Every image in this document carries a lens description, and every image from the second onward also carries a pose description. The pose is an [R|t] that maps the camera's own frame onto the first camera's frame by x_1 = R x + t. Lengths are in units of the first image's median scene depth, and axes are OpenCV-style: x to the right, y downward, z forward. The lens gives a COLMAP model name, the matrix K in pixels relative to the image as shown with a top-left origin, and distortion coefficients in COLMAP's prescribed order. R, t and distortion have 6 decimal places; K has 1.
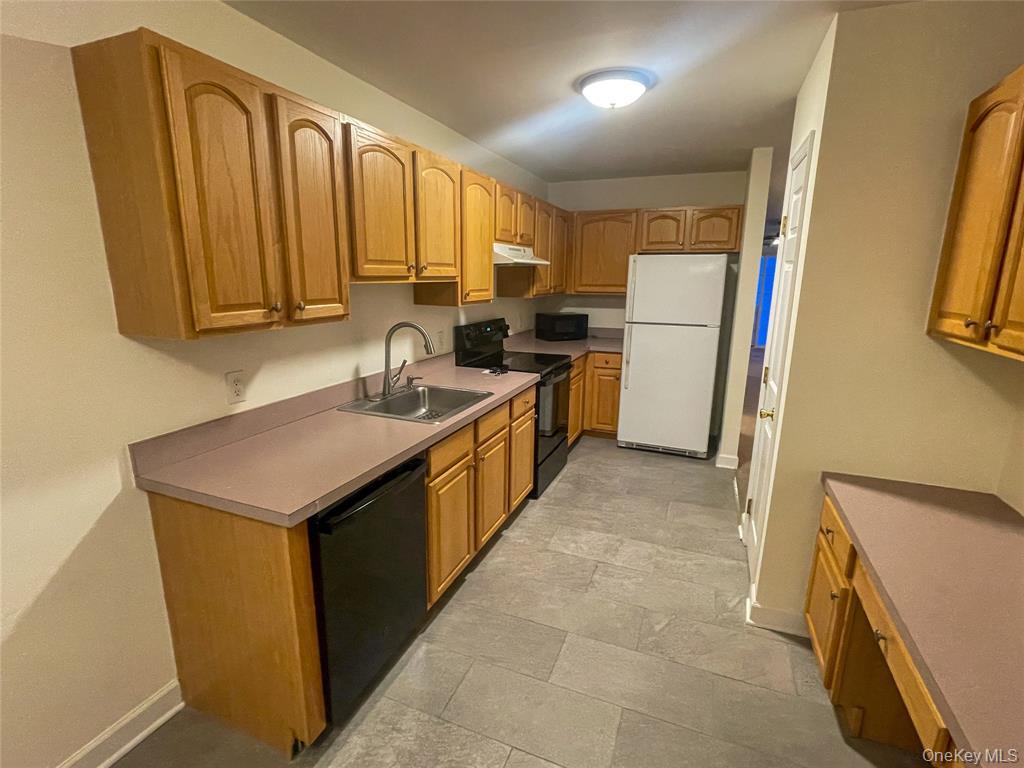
lens RADIAL K [[493.7, 0, 512.3], [0, 493.7, 387.7], [0, 0, 1]] dist [0.000666, -0.000540]
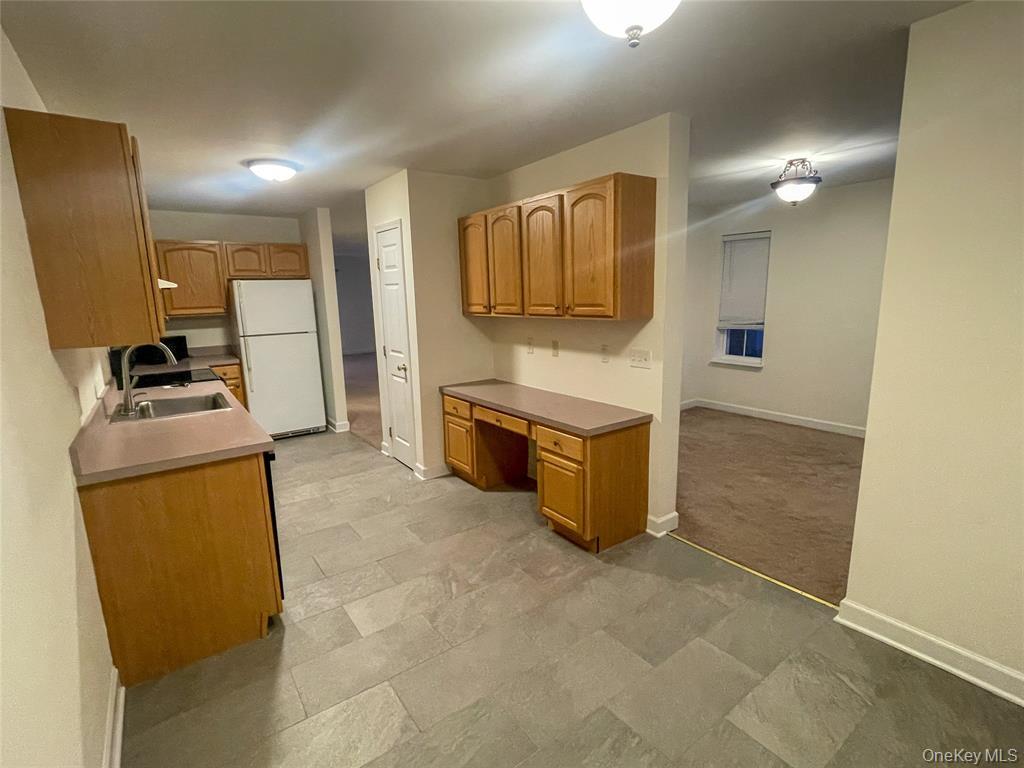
lens RADIAL K [[493.7, 0, 512.3], [0, 493.7, 387.7], [0, 0, 1]] dist [0.000666, -0.000540]
pose [[0.534344, -0.182935, 0.825234, -0.712295], [0.220524, 0.972659, 0.072825, 0.075630], [-0.815994, 0.143071, 0.560076, -0.304520]]
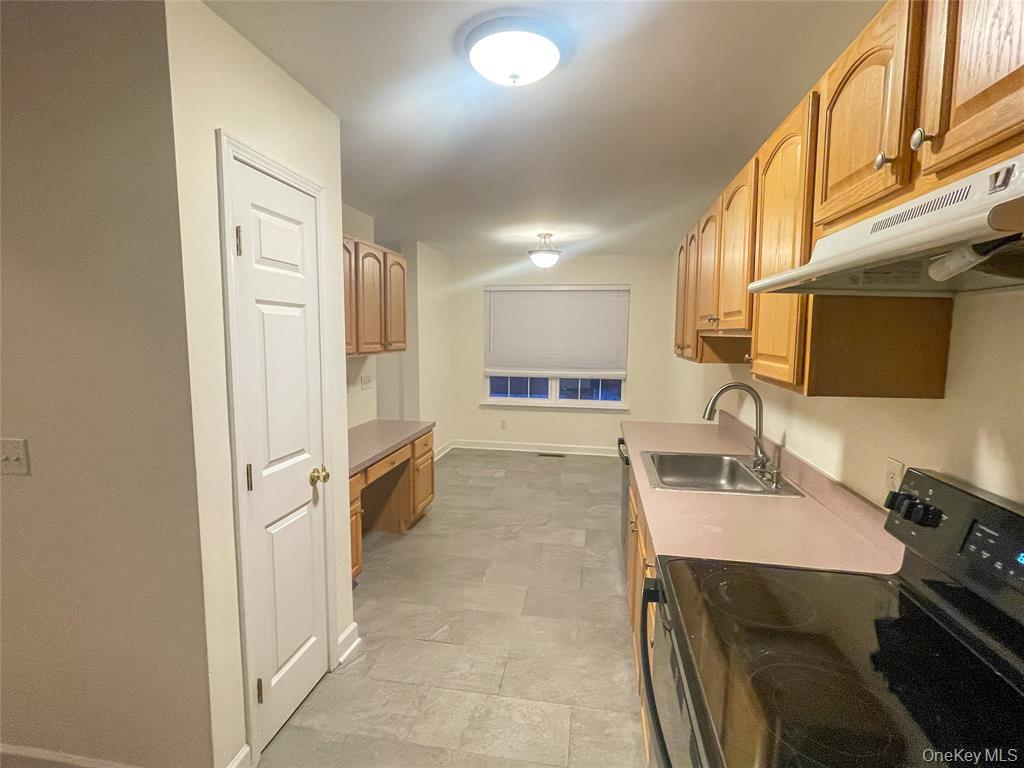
lens RADIAL K [[493.7, 0, 512.3], [0, 493.7, 387.7], [0, 0, 1]] dist [0.000666, -0.000540]
pose [[-0.977544, 0.005977, -0.210648, 0.340029], [-0.064188, 0.943655, 0.324646, -0.375200], [0.200719, 0.330877, -0.922080, 1.700032]]
